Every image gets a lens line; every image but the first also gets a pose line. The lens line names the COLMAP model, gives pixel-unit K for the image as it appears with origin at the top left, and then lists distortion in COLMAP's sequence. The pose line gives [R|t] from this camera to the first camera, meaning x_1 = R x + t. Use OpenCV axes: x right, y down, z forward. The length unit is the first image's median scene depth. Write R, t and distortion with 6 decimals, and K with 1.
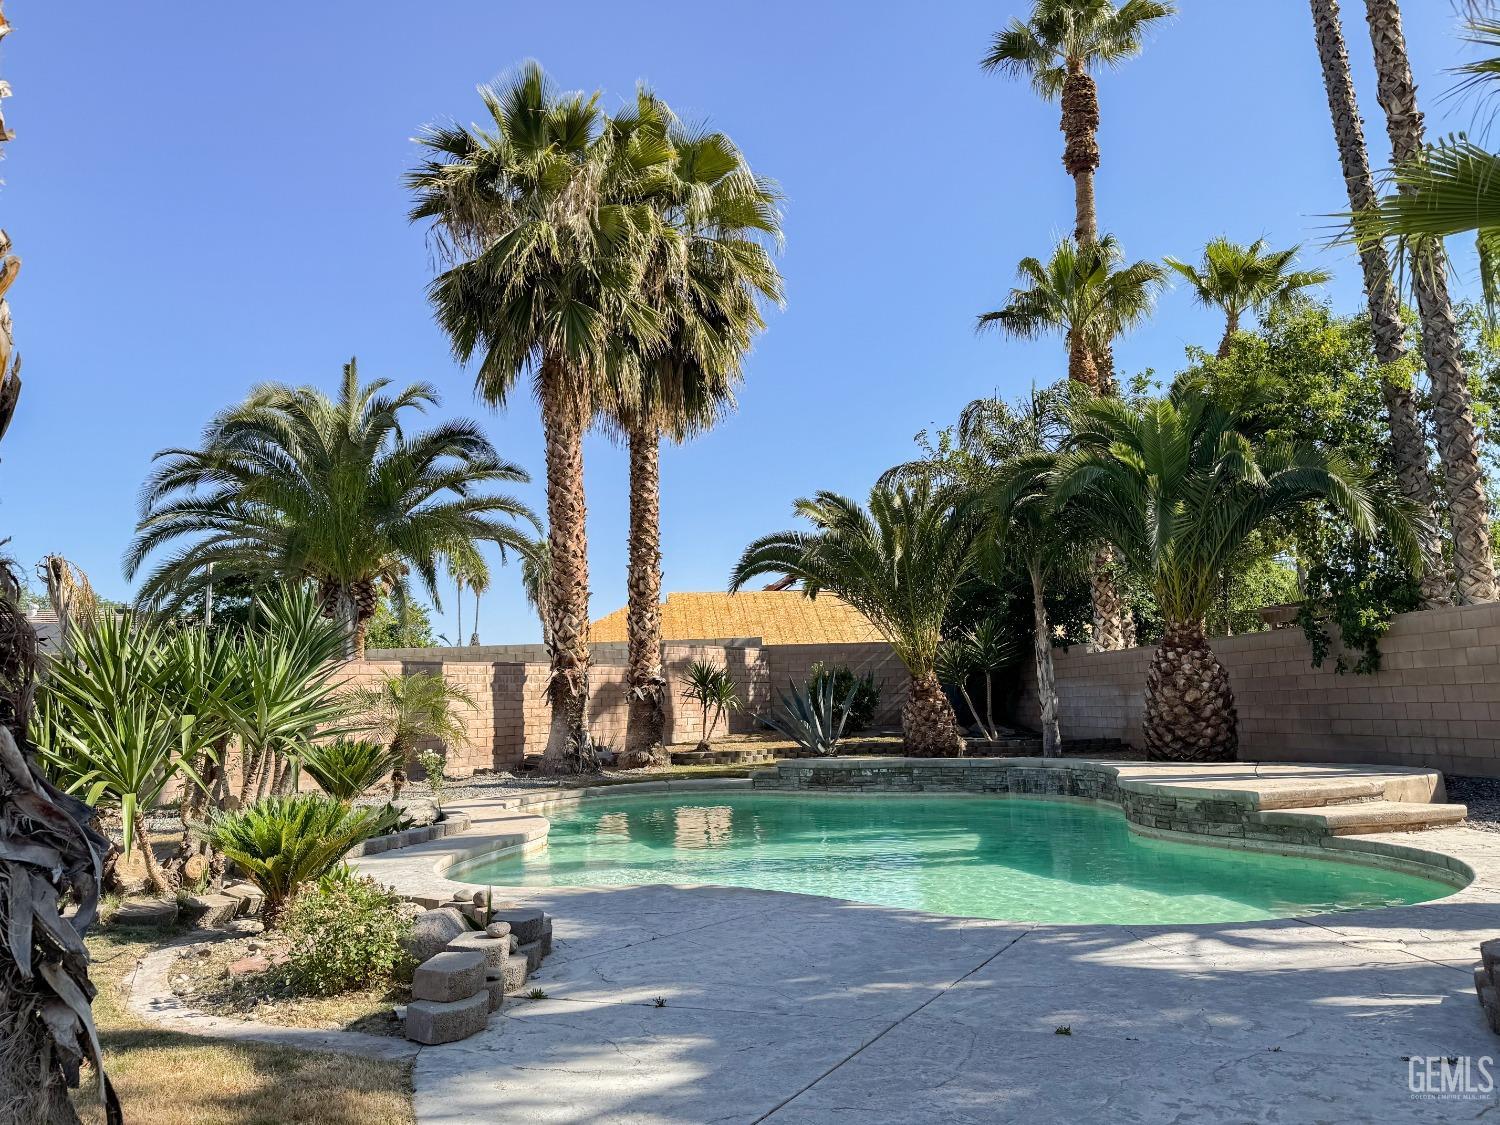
lens RADIAL K [[1034.5, 0, 750.0], [0, 1034.5, 562.5], [0, 0, 1]] dist [0.159829, -0.267266]
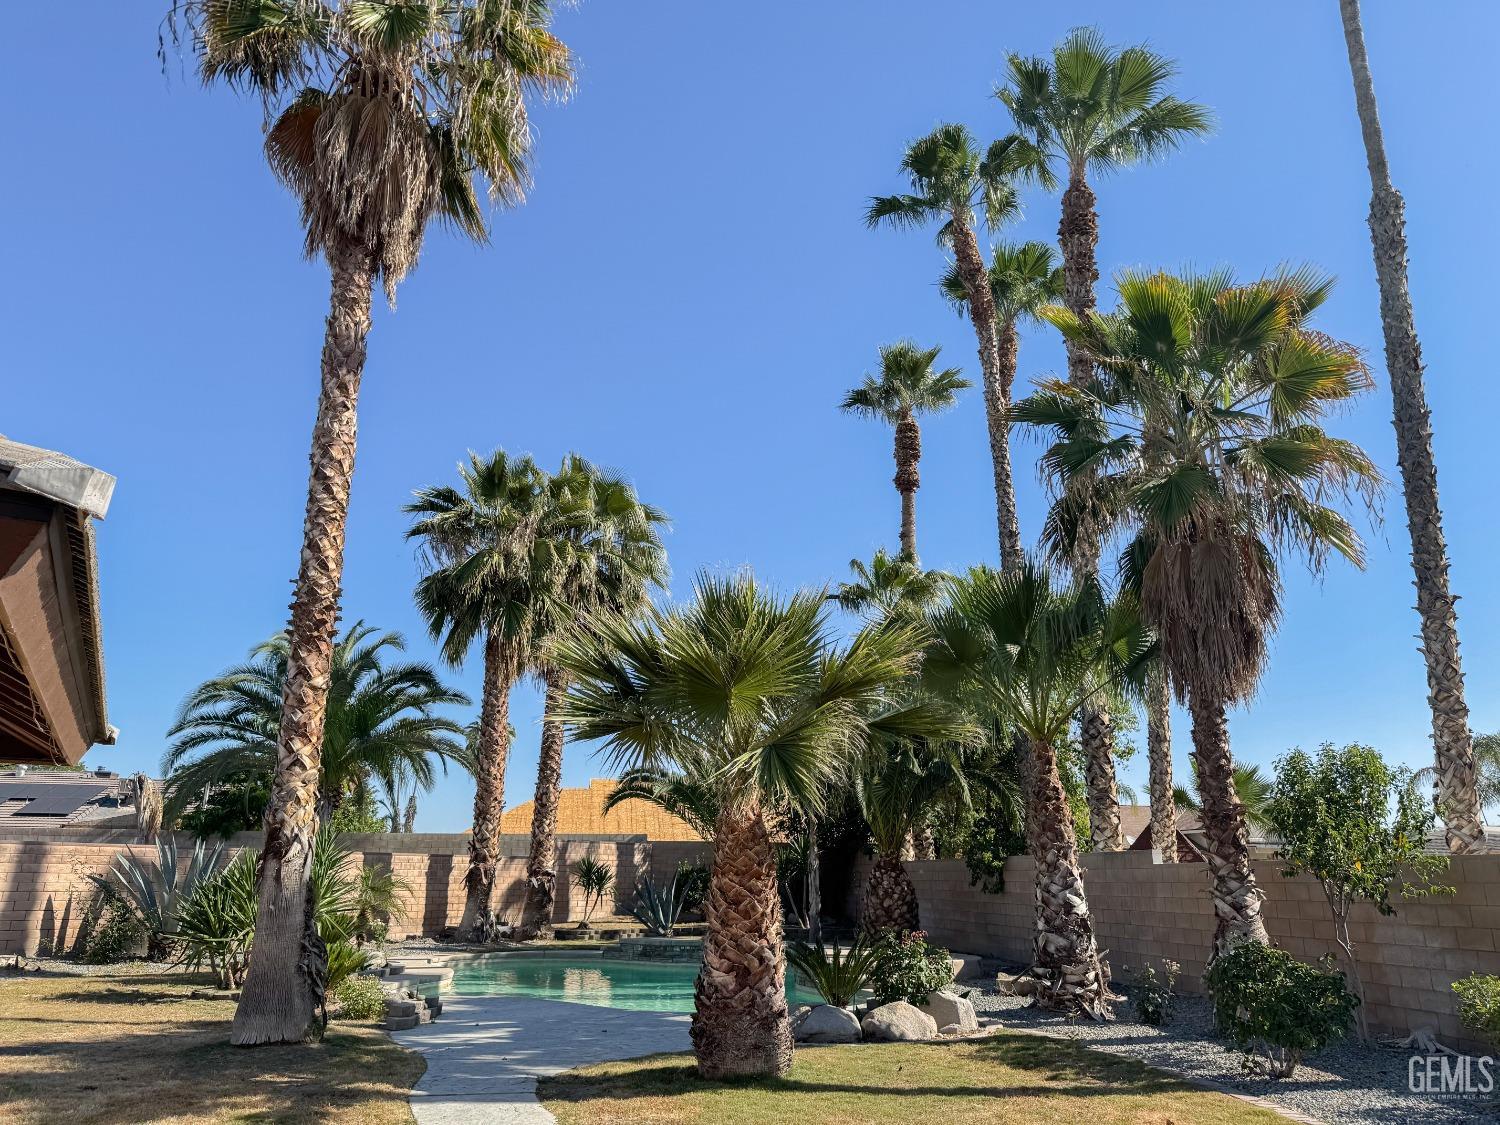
lens RADIAL K [[1034.5, 0, 750.0], [0, 1034.5, 562.5], [0, 0, 1]] dist [0.159829, -0.267266]
pose [[0.997746, 0.056780, 0.035760, 0.105453], [-0.050454, 0.986136, -0.158083, -0.086103], [-0.044240, 0.155922, 0.986778, -0.449402]]
